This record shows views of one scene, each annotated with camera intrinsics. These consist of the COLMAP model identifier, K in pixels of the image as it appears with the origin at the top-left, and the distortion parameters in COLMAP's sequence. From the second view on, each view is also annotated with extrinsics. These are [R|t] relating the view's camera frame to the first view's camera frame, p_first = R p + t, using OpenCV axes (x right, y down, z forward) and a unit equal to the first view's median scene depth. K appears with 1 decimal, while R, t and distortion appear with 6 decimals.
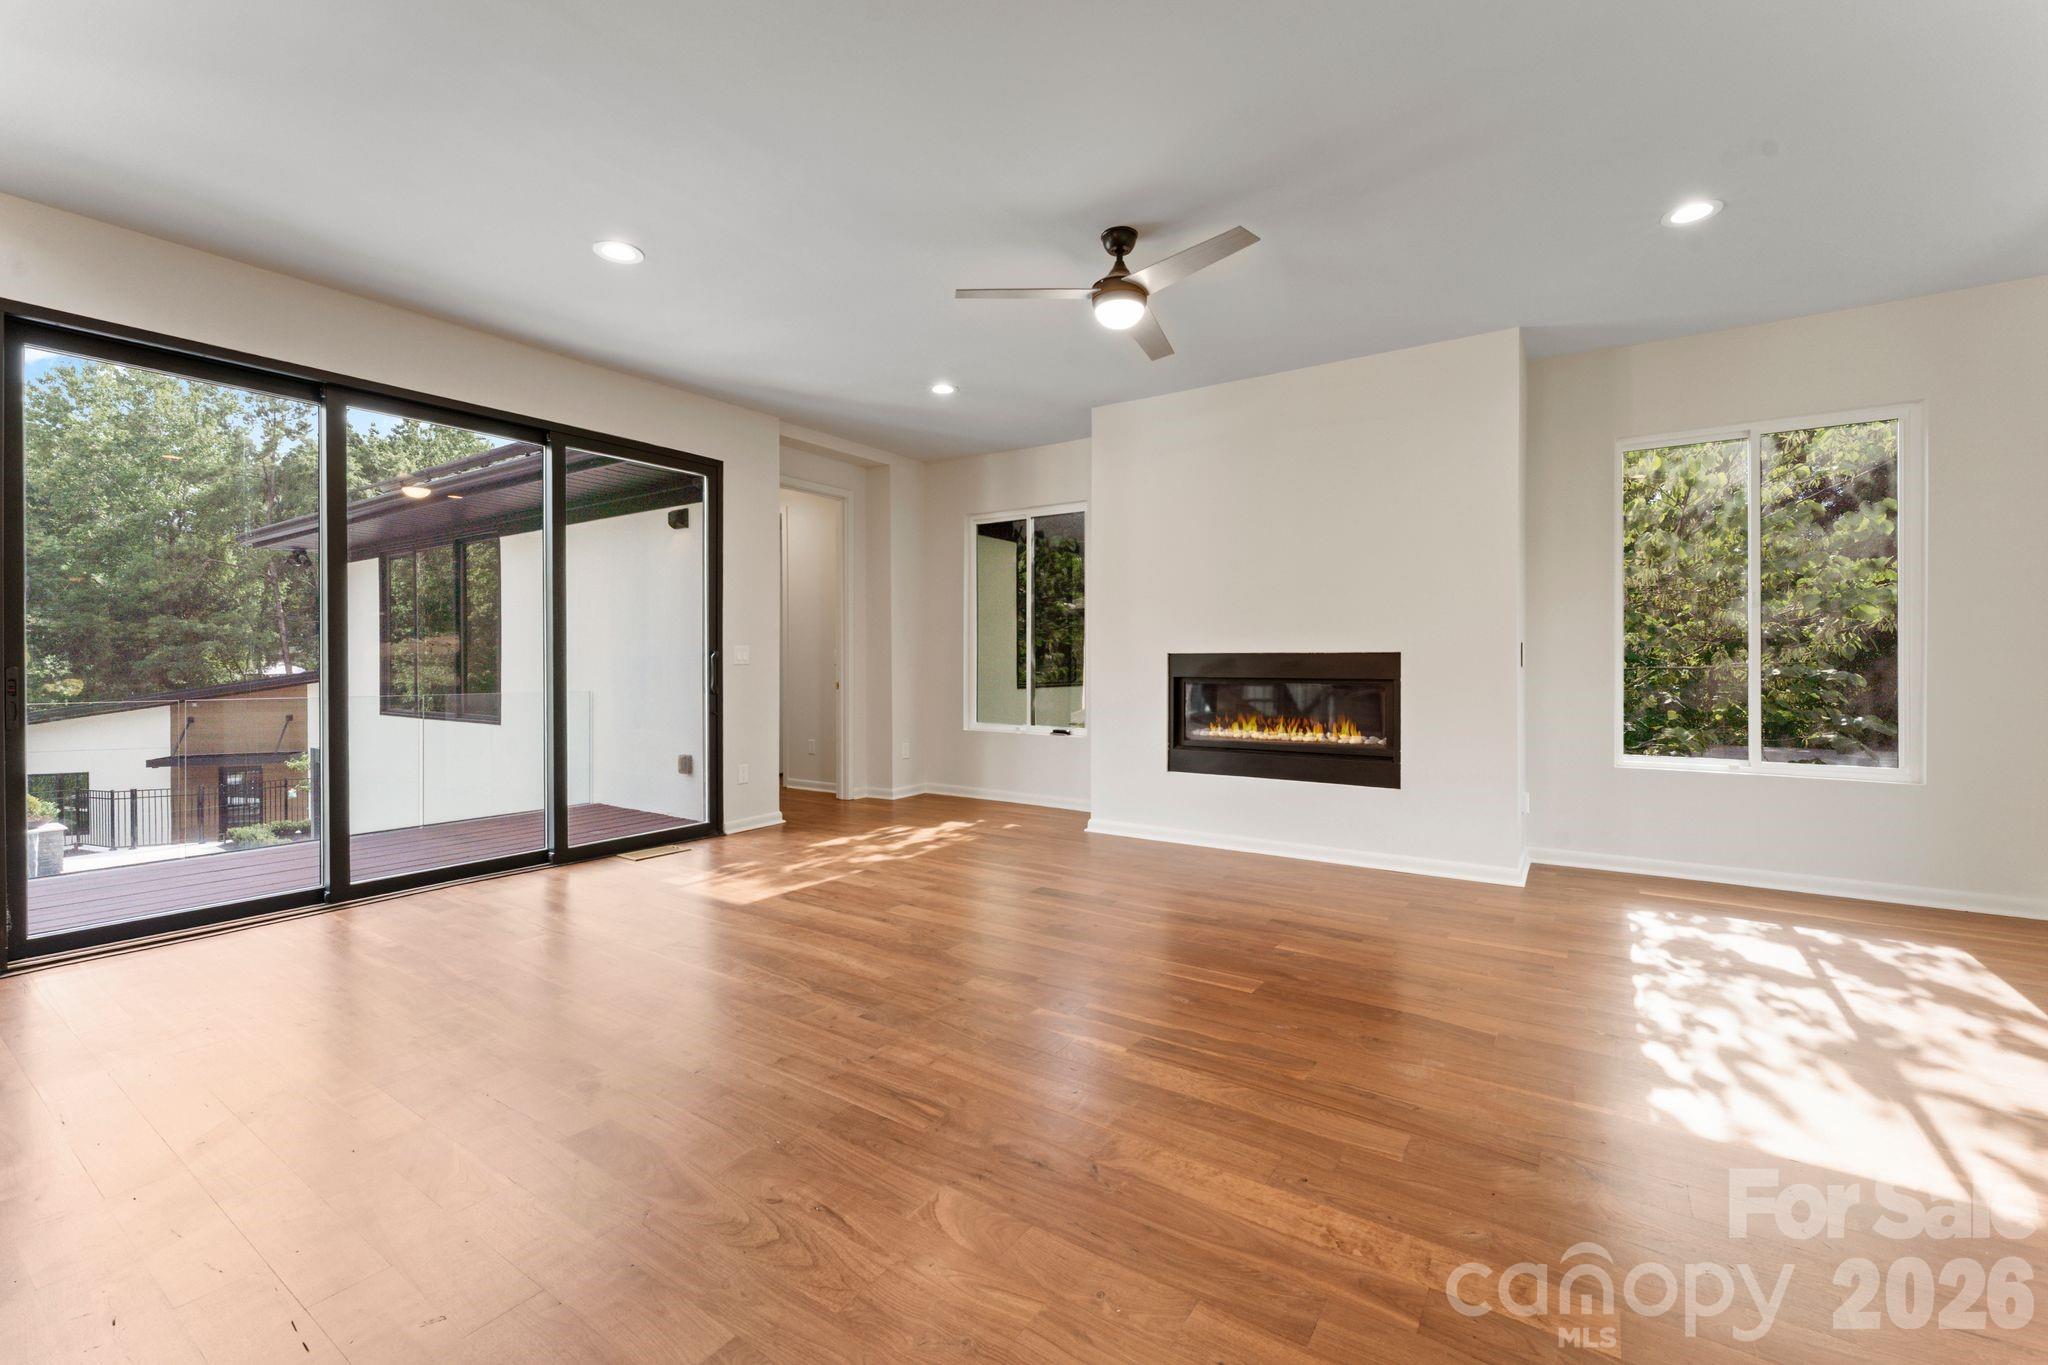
lens RADIAL K [[835.9, 0, 1043.5], [0, 835.9, 658.0], [0, 0, 1]] dist [0.001002, 0.001324]
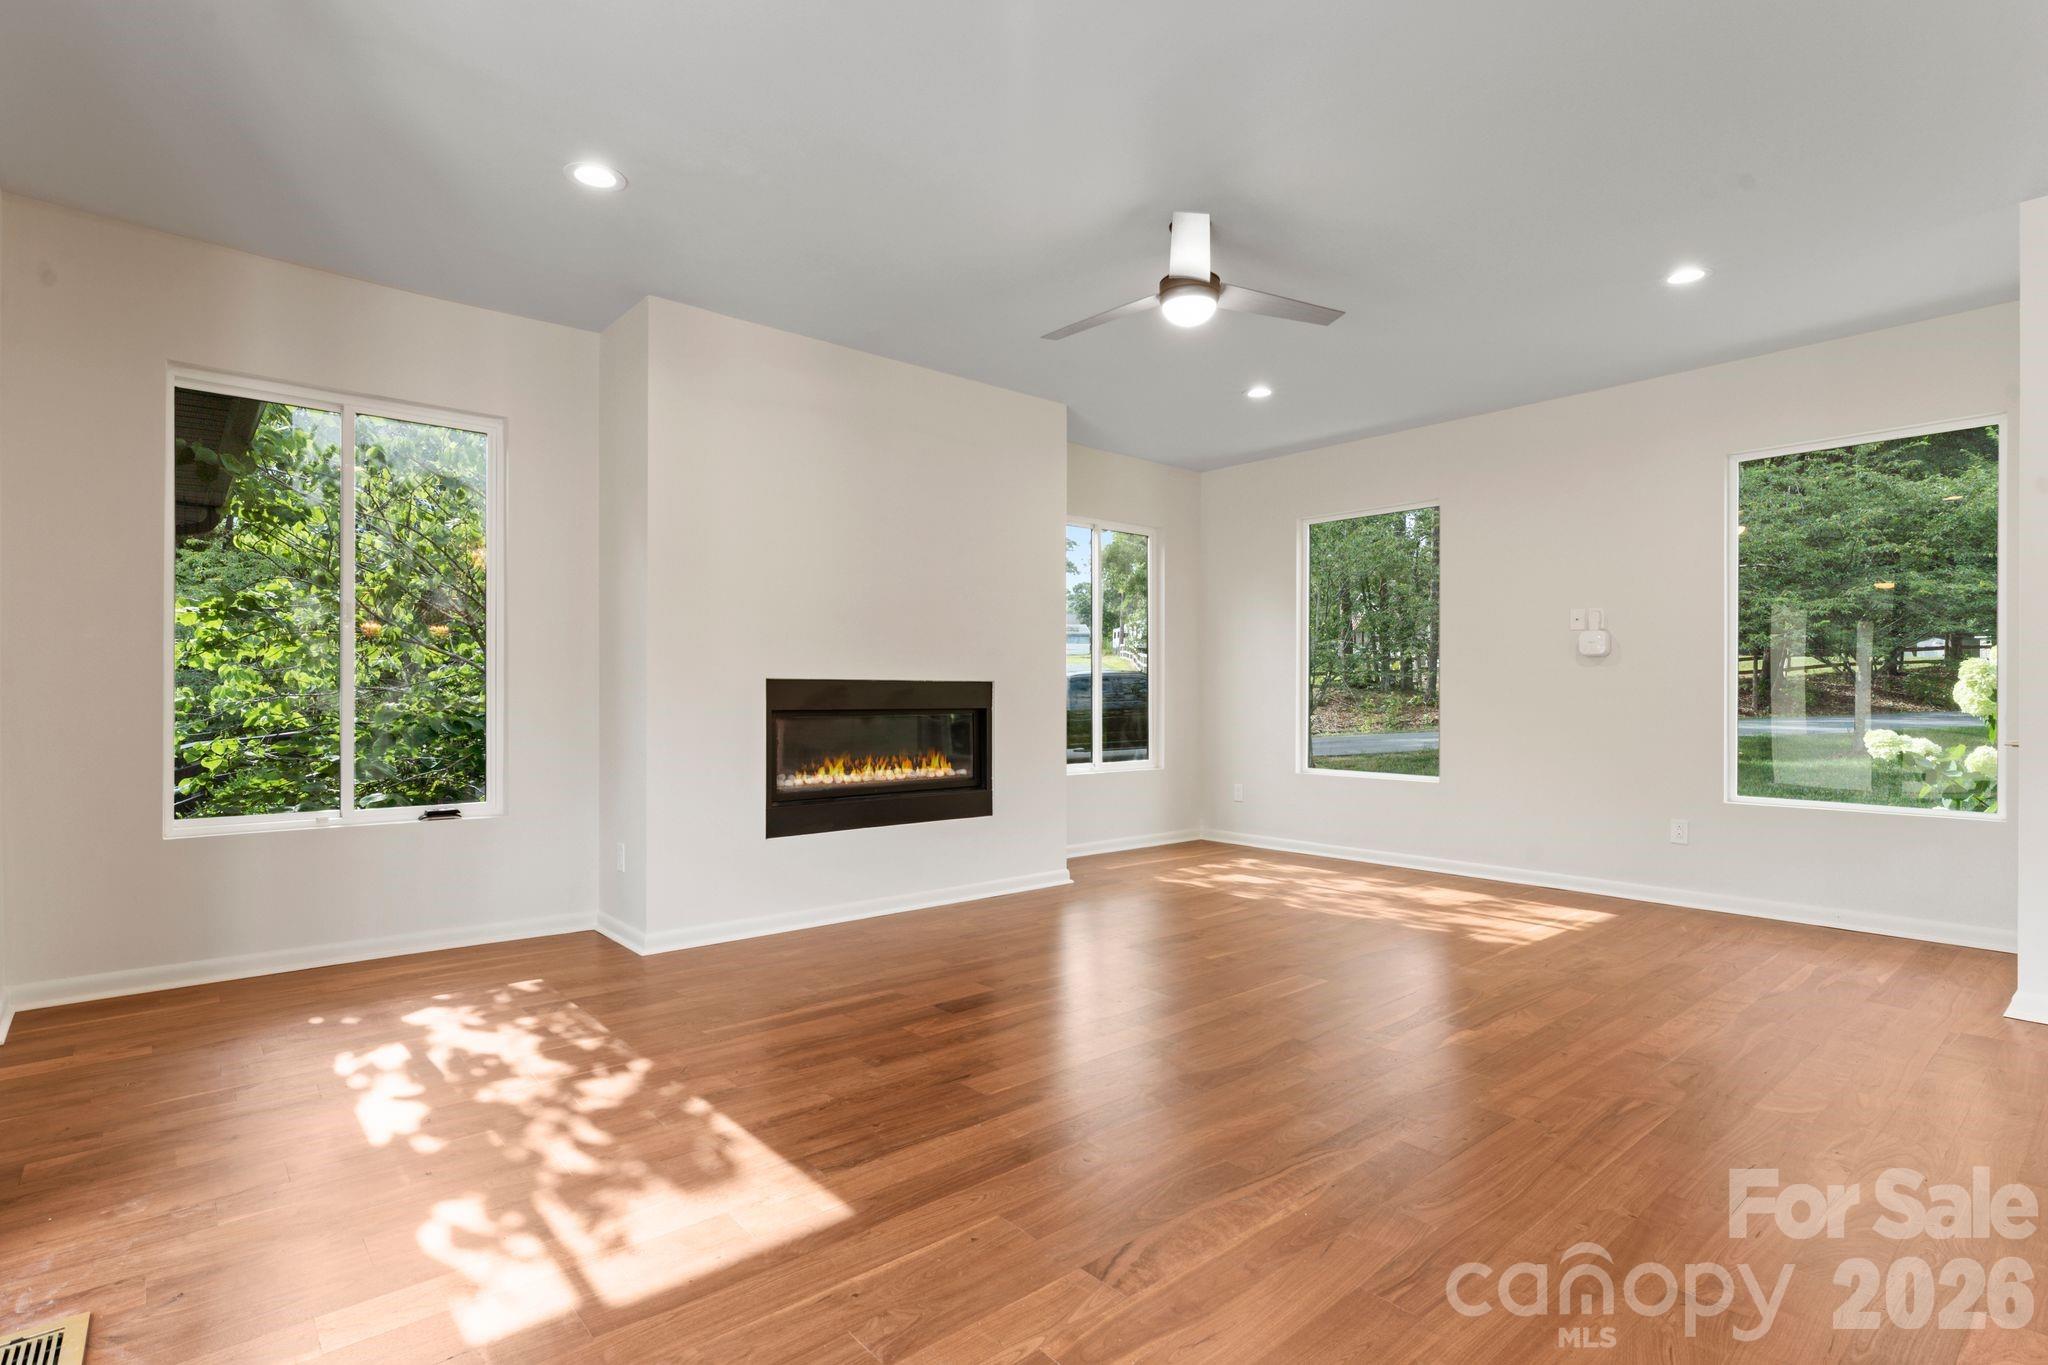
lens RADIAL K [[952.1, 0, 1017.7], [0, 952.1, 699.8], [0, 0, 1]] dist [0.005346, 0.001941]
pose [[0.249961, 0.002399, 0.968253, -0.629078], [-0.001965, 0.999996, -0.001970, 0.014677], [-0.968254, -0.001410, 0.249965, 0.597117]]
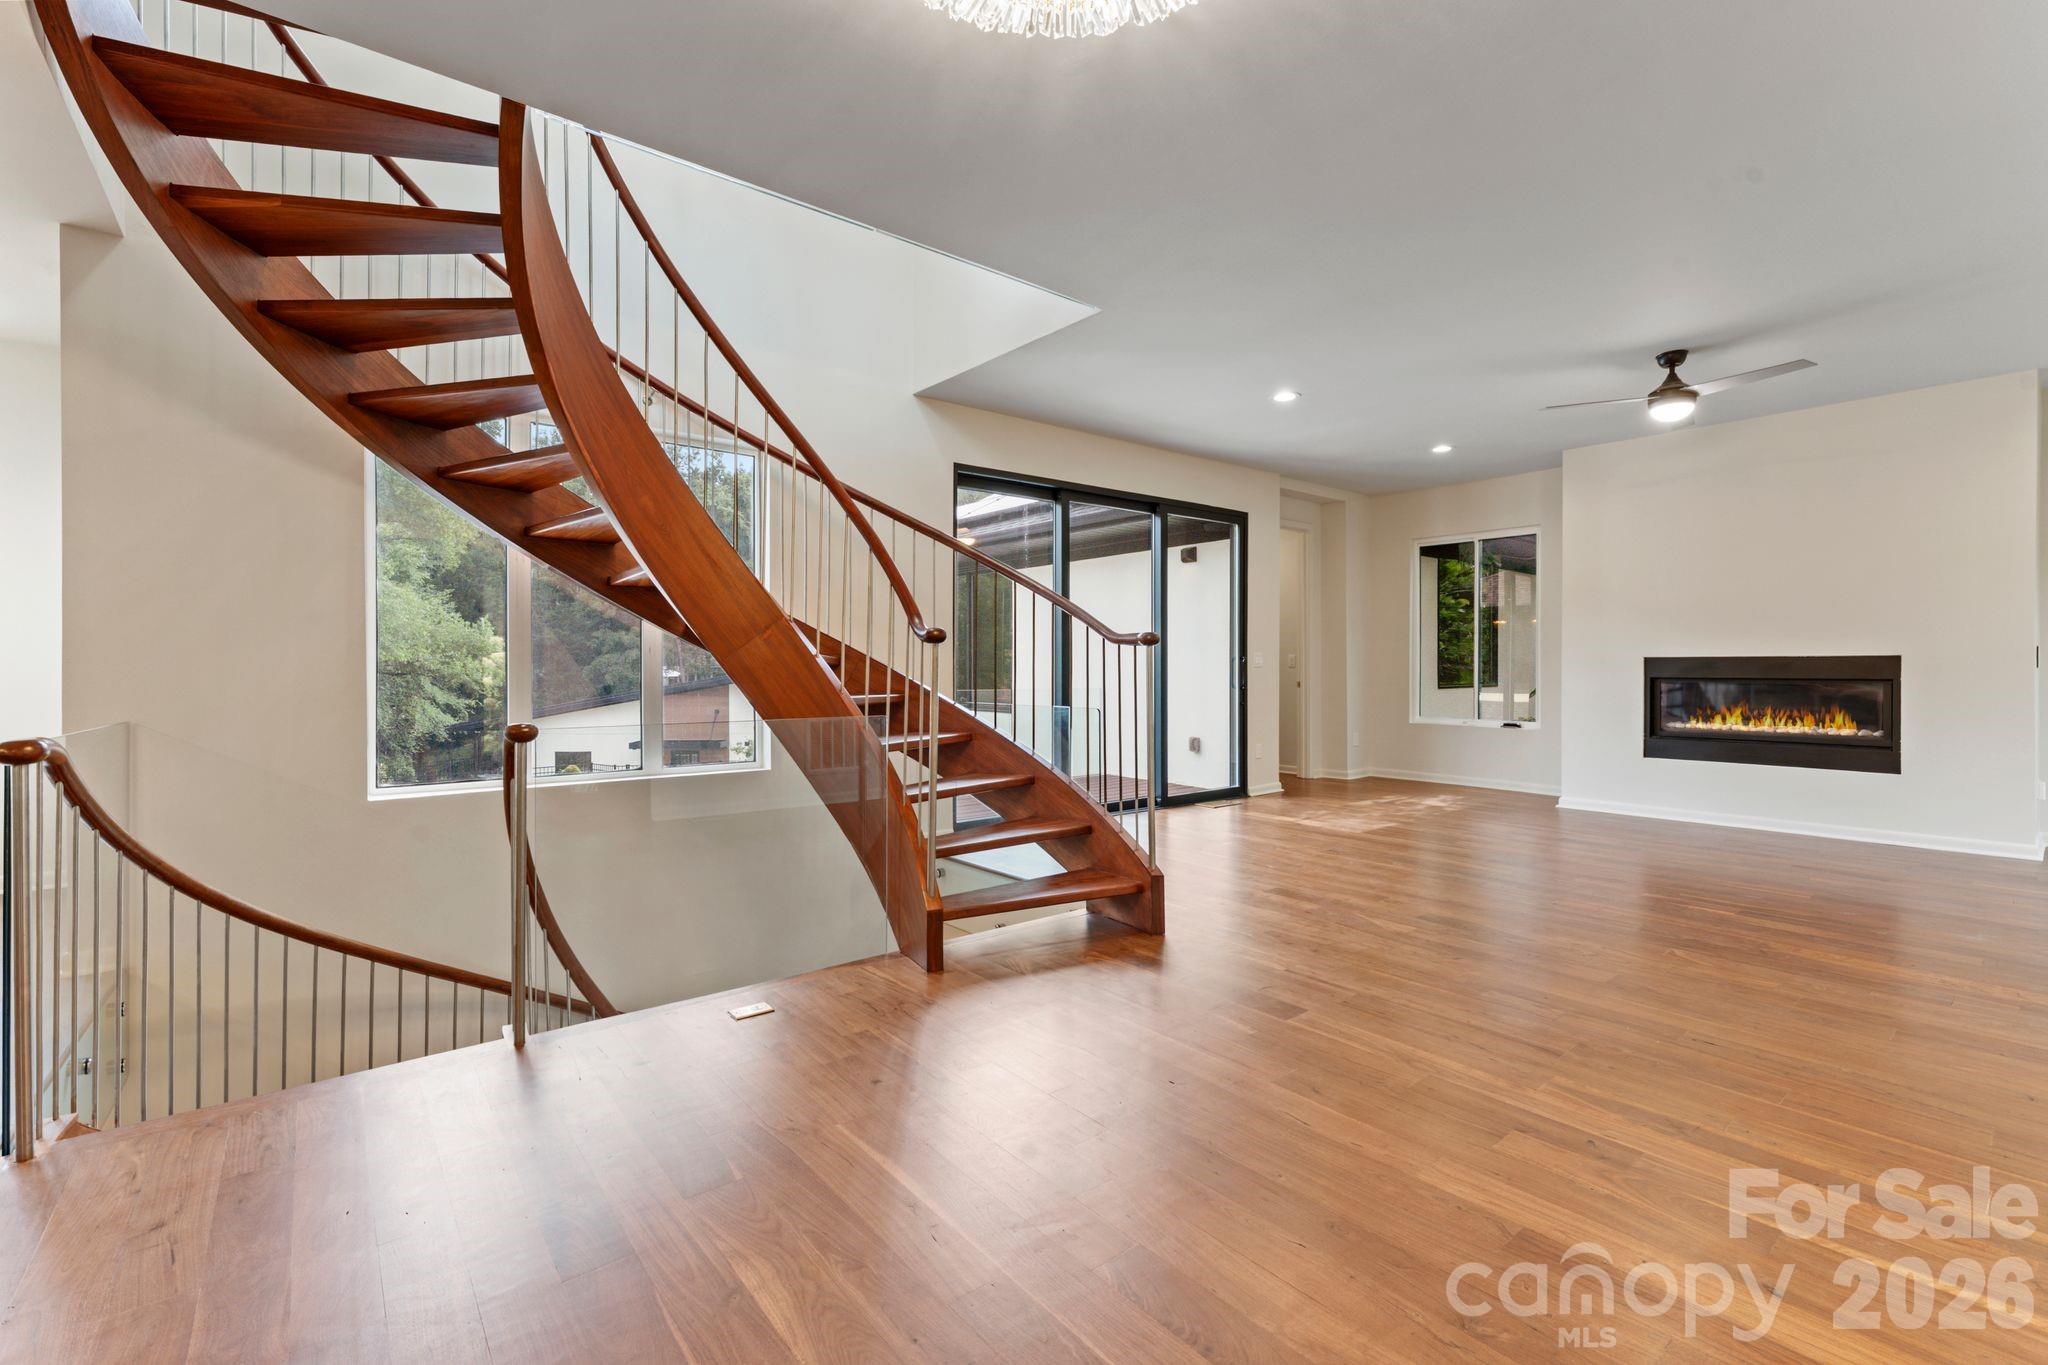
lens RADIAL K [[890.2, 0, 1022.6], [0, 890.2, 667.8], [0, 0, 1]] dist [-0.003391, 0.002994]
pose [[0.954172, -0.001048, -0.299257, -0.323094], [0.002935, 0.999979, 0.005856, -0.000497], [0.299244, -0.006466, 0.954155, -0.473729]]
